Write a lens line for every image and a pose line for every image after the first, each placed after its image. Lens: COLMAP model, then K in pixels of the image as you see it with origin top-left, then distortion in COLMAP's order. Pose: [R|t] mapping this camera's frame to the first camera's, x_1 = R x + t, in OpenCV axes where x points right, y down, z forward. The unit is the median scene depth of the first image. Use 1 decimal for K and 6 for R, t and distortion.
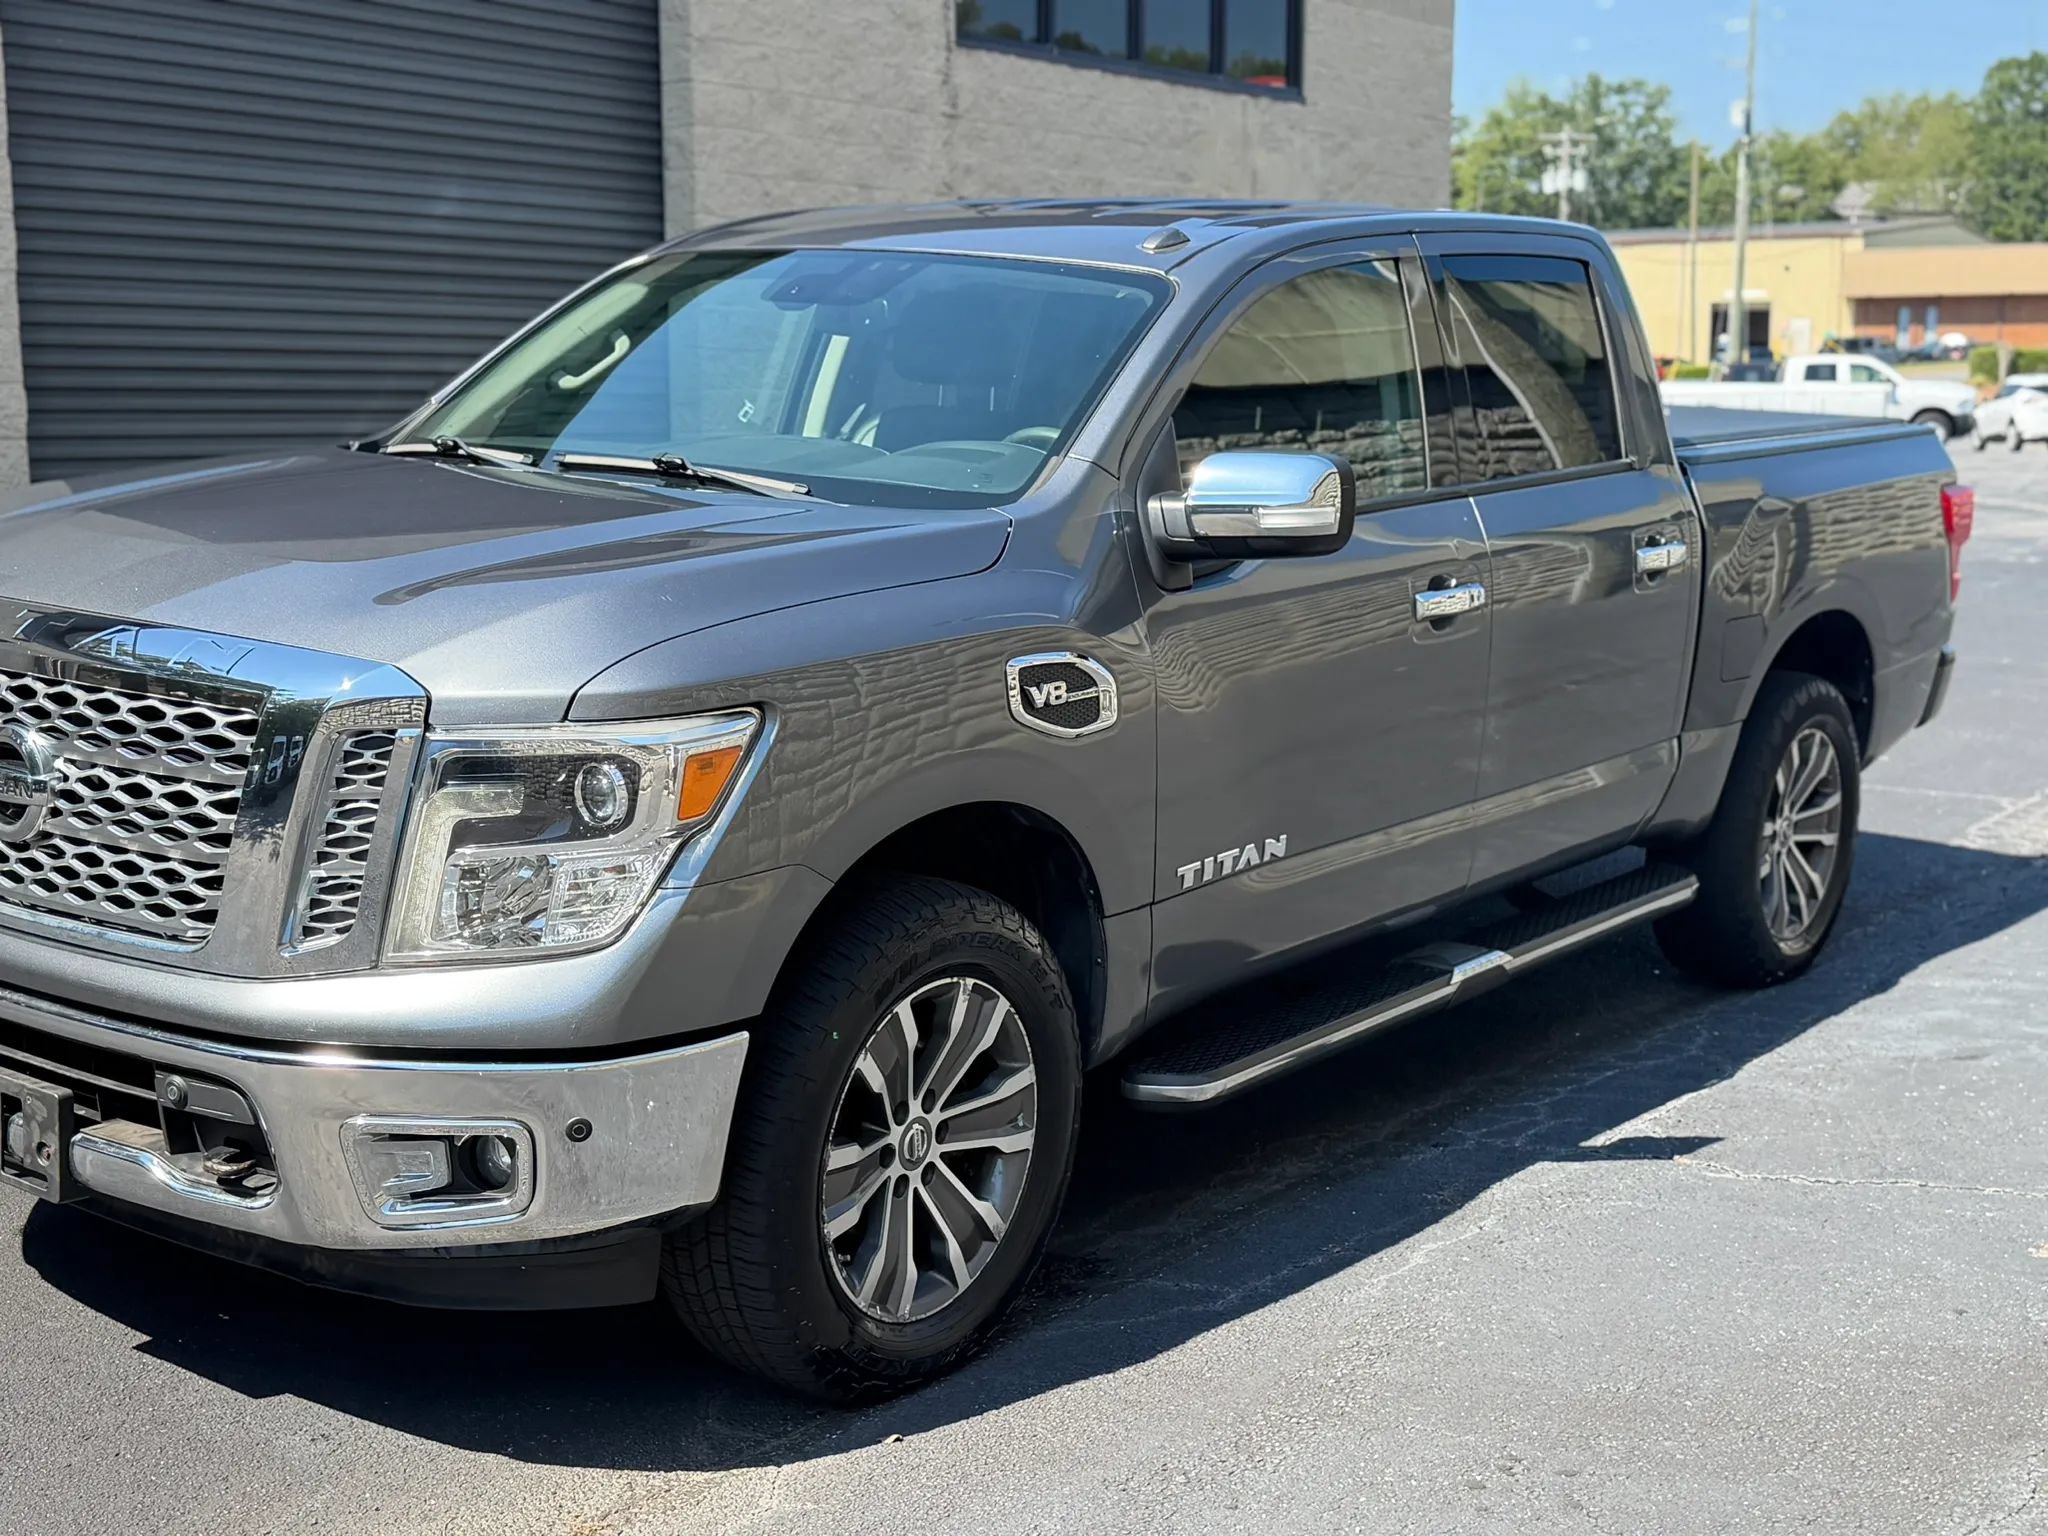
lens RADIAL K [[2761.2, 0, 1020.4], [0, 2761.2, 773.5], [0, 0, 1]] dist [0.091339, 0.000000]
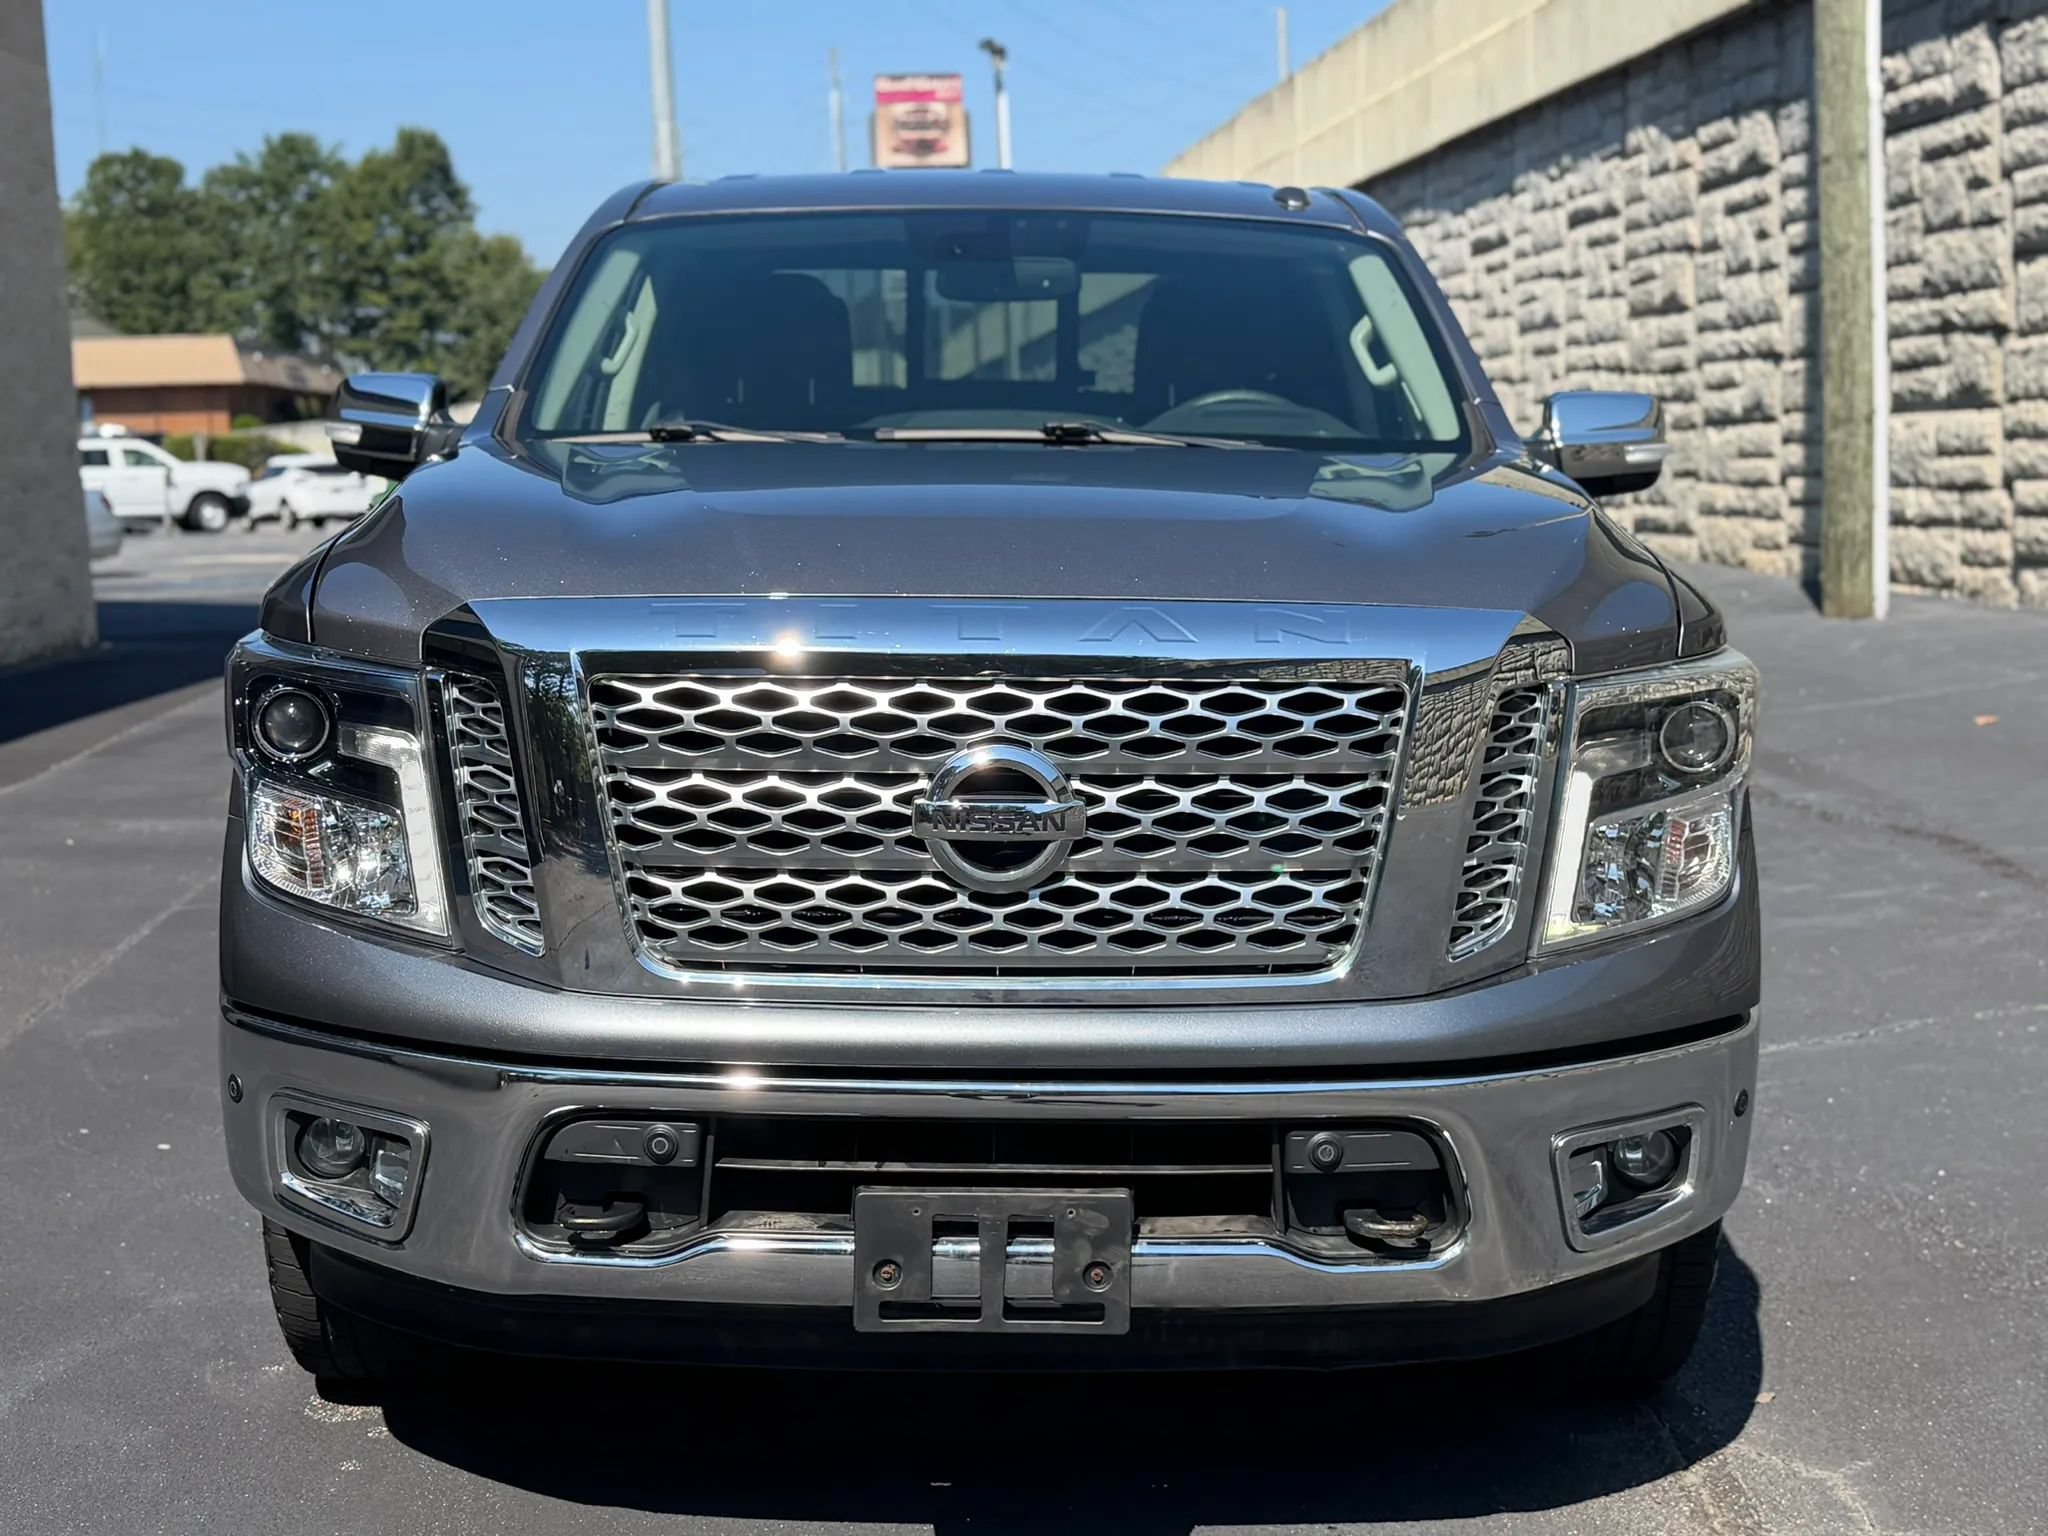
lens RADIAL K [[2761.2, 0, 1034.2], [0, 2761.2, 781.6], [0, 0, 1]] dist [0.091339, 0.000000]
pose [[0.792825, -0.106807, 0.600018, -0.619934], [0.124859, 0.992106, 0.011620, -0.011156], [-0.596523, 0.065705, 0.799902, 0.281432]]
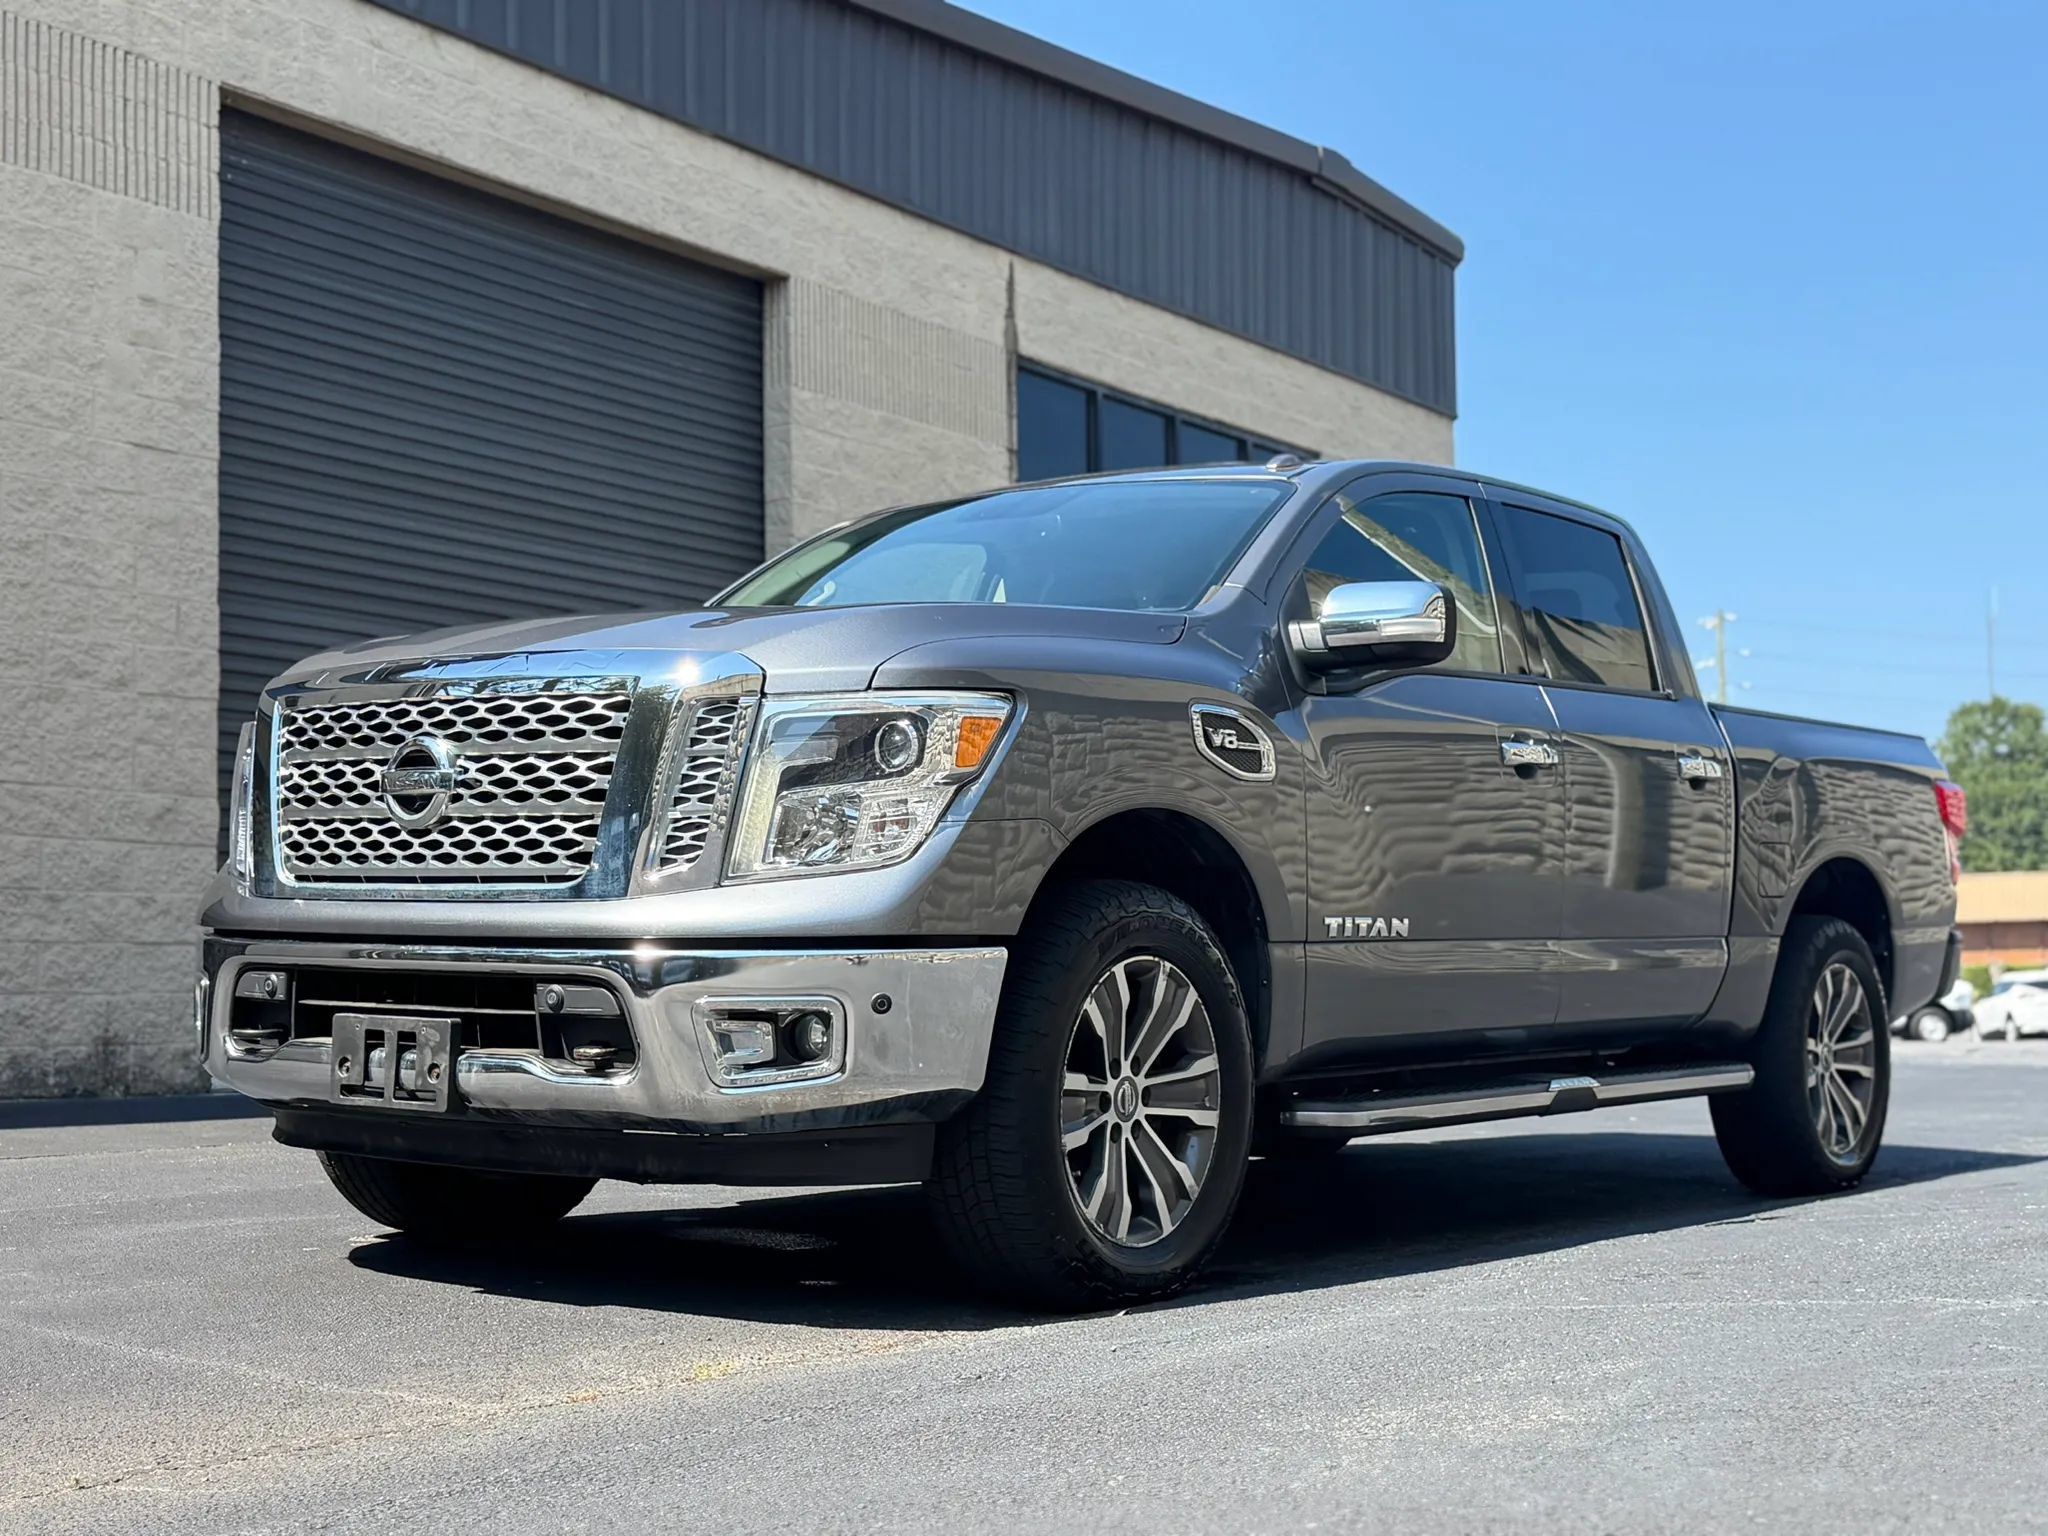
lens RADIAL K [[2761.2, 0, 1032.3], [0, 2761.2, 747.2], [0, 0, 1]] dist [0.091339, 0.000000]
pose [[0.999855, -0.016512, 0.004110, -0.066498], [0.017015, 0.970332, -0.241176, 0.224196], [-0.000006, 0.241211, 0.970473, -0.169649]]
